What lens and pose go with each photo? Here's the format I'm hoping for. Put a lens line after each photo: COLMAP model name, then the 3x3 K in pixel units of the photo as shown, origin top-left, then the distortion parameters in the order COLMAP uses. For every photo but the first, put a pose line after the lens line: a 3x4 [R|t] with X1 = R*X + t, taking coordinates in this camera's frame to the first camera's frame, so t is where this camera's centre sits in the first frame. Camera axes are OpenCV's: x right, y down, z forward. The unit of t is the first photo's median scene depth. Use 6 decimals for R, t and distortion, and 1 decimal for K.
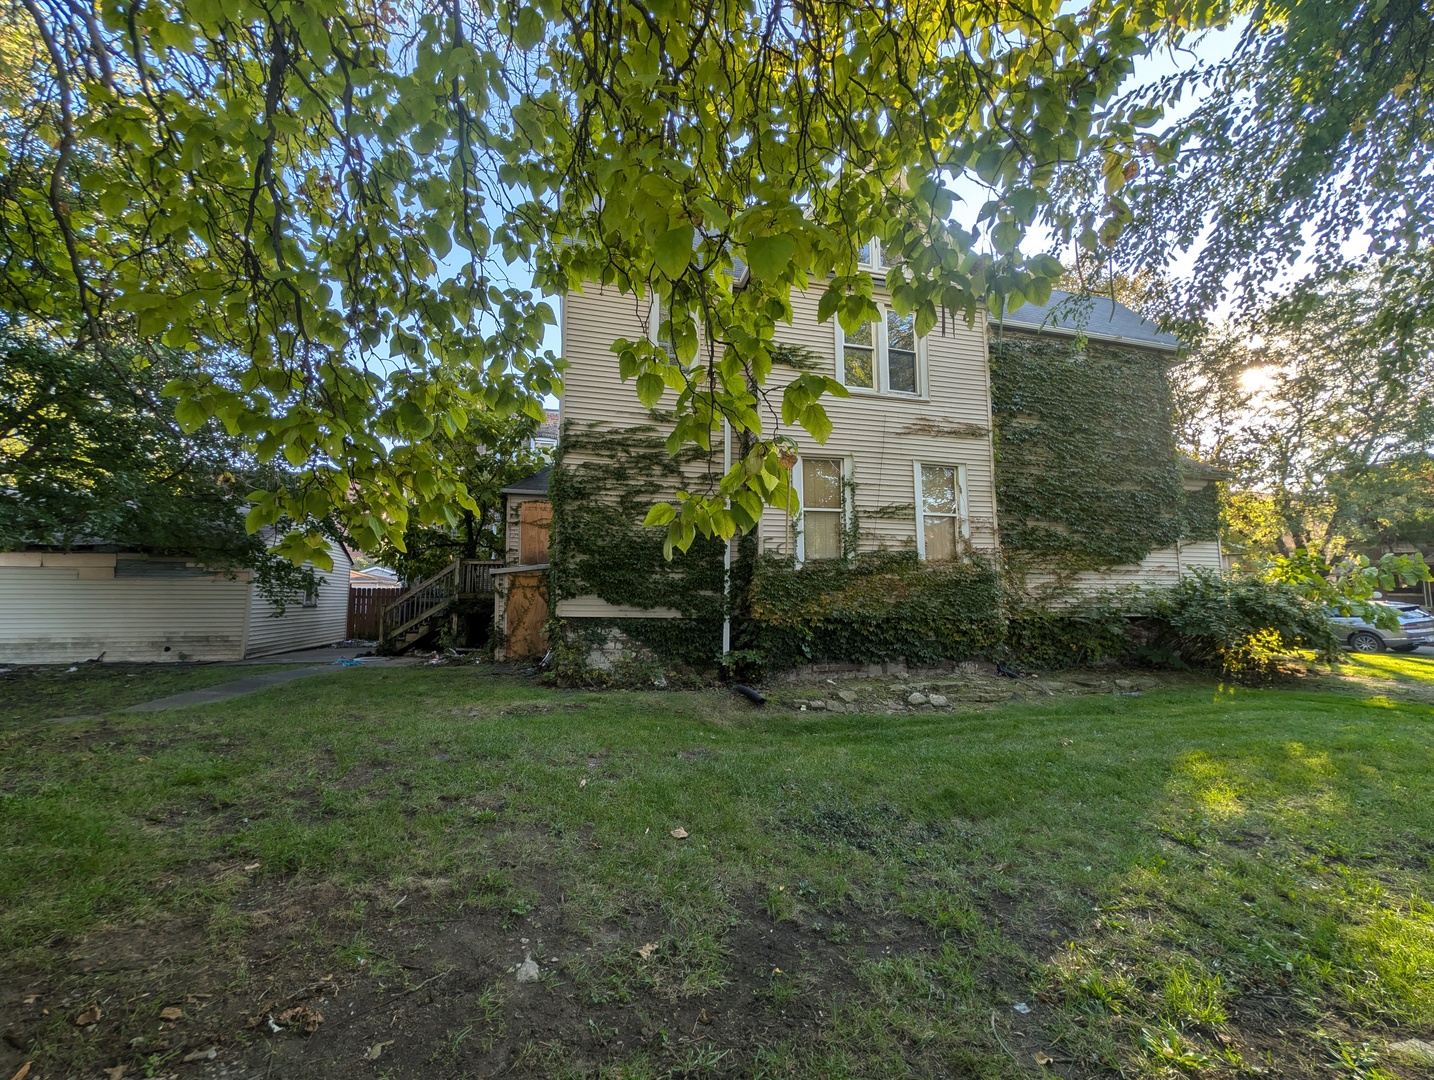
lens RADIAL K [[548.6, 0, 715.7], [0, 548.6, 545.6], [0, 0, 1]] dist [-0.001065, 0.000154]
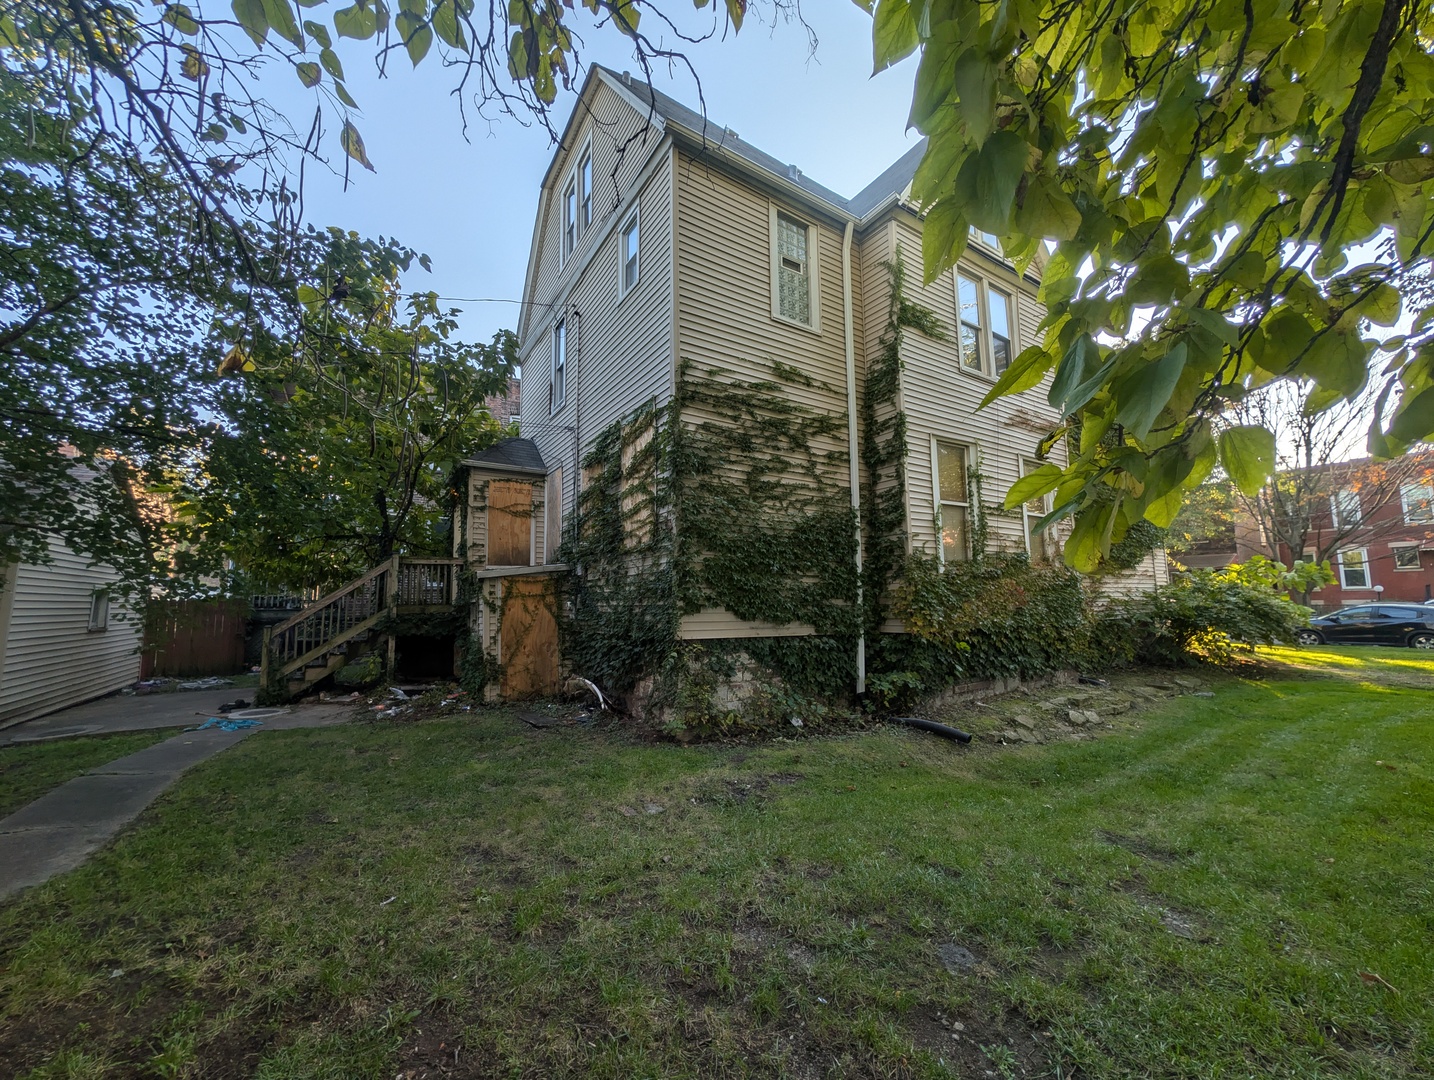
lens RADIAL K [[548.6, 0, 715.7], [0, 548.6, 545.6], [0, 0, 1]] dist [-0.001065, 0.000154]
pose [[0.947923, 0.018292, 0.317974, -0.729426], [-0.016002, 0.999824, -0.009810, 0.025694], [-0.318097, 0.004211, 0.948049, 0.512567]]
